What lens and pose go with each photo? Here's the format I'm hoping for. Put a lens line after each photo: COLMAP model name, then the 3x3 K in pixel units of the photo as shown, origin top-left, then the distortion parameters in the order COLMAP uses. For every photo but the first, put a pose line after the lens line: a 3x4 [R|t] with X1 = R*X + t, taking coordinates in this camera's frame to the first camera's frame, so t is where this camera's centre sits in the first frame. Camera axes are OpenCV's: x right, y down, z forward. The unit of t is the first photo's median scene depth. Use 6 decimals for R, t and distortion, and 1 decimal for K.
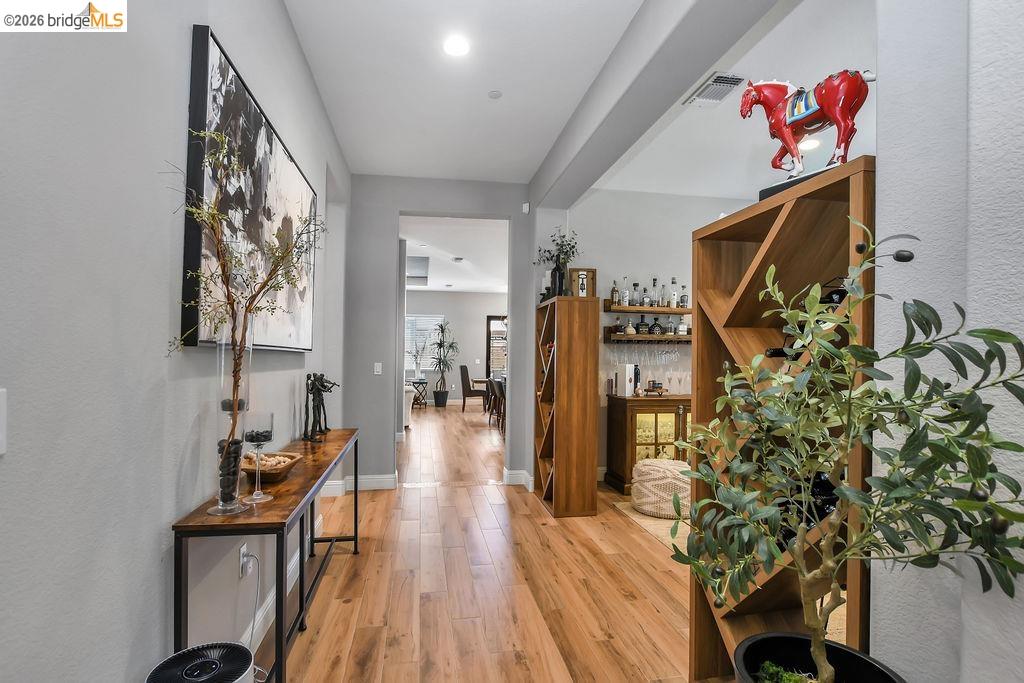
lens RADIAL K [[470.4, 0, 506.2], [0, 470.4, 349.1], [0, 0, 1]] dist [-0.025249, 0.000112]
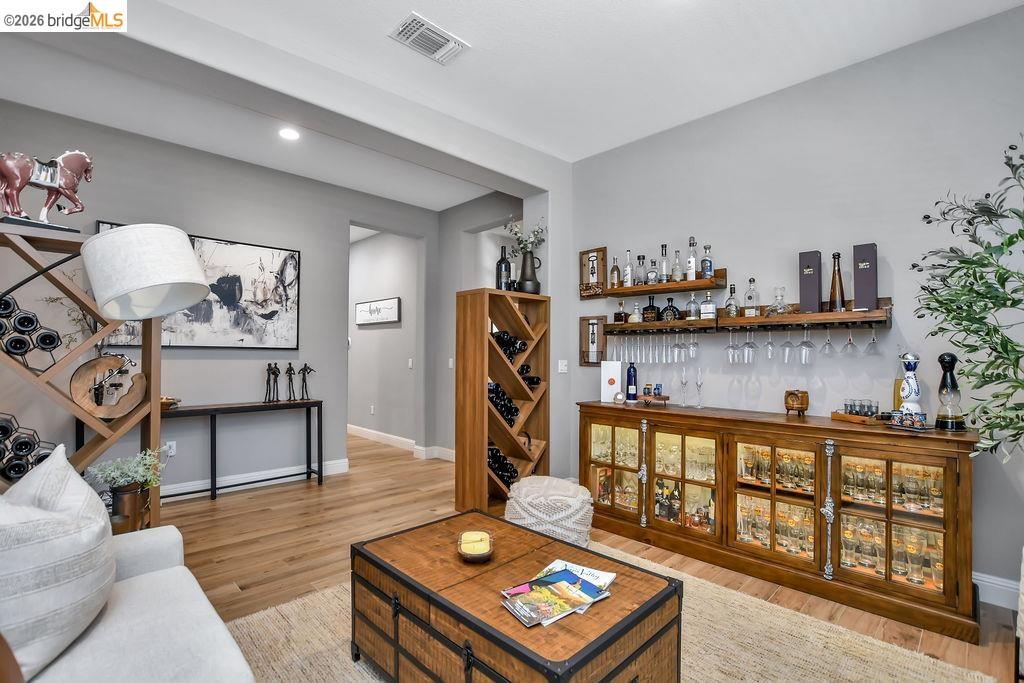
lens RADIAL K [[470.4, 0, 506.2], [0, 470.4, 349.1], [0, 0, 1]] dist [-0.025249, 0.000112]
pose [[0.588296, -0.017116, -0.808465, 0.759594], [0.011536, 0.999852, -0.012773, 0.018878], [0.808564, -0.001812, 0.588406, 0.371837]]
